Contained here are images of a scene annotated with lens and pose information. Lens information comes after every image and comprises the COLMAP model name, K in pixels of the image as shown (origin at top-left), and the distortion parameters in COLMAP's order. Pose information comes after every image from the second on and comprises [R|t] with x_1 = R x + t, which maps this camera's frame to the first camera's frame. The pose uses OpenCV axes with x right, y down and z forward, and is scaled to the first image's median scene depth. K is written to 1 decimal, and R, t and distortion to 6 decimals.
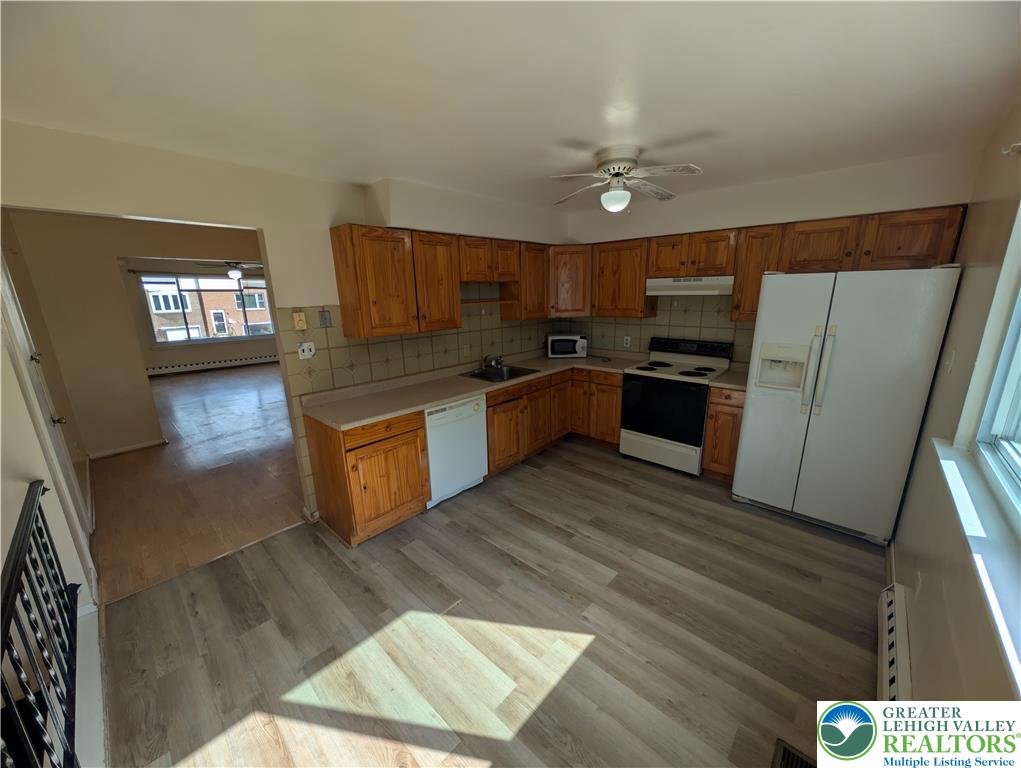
lens RADIAL K [[383.3, 0, 508.9], [0, 383.3, 385.6], [0, 0, 1]] dist [0.009472, -0.000025]
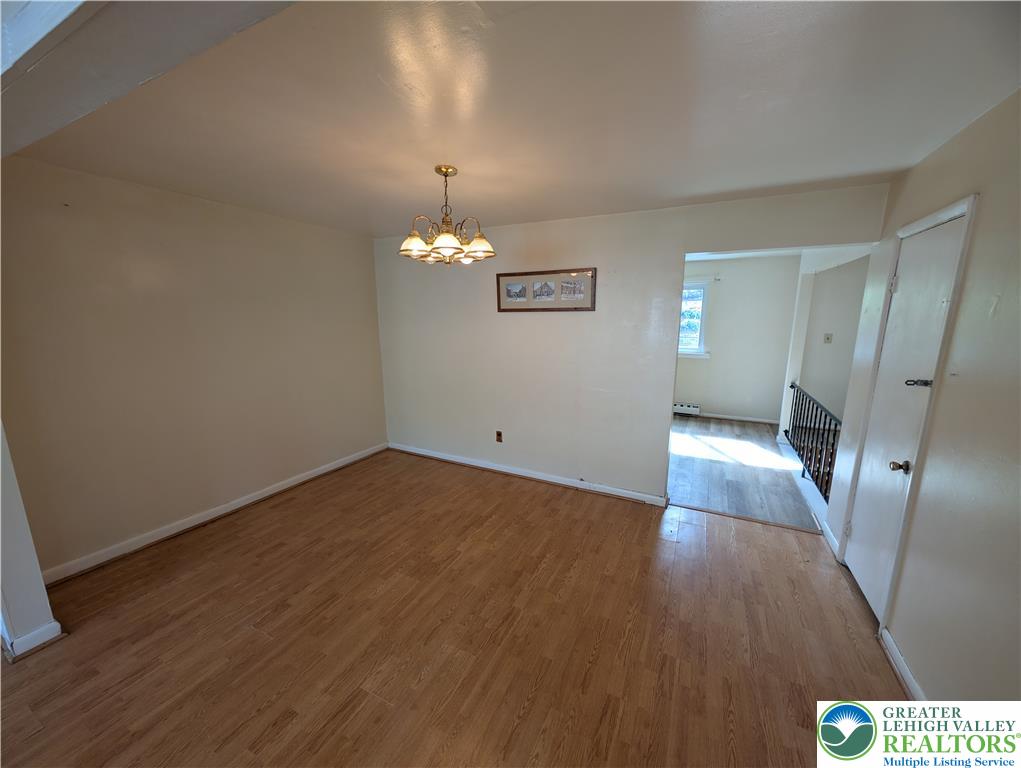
lens RADIAL K [[383.3, 0, 514.2], [0, 383.3, 385.5], [0, 0, 1]] dist [0.009472, -0.000025]
pose [[-0.276028, -0.164565, 0.946957, -2.104909], [0.225986, 0.946502, 0.230359, -0.522833], [-0.934205, 0.277585, -0.224071, 2.338749]]
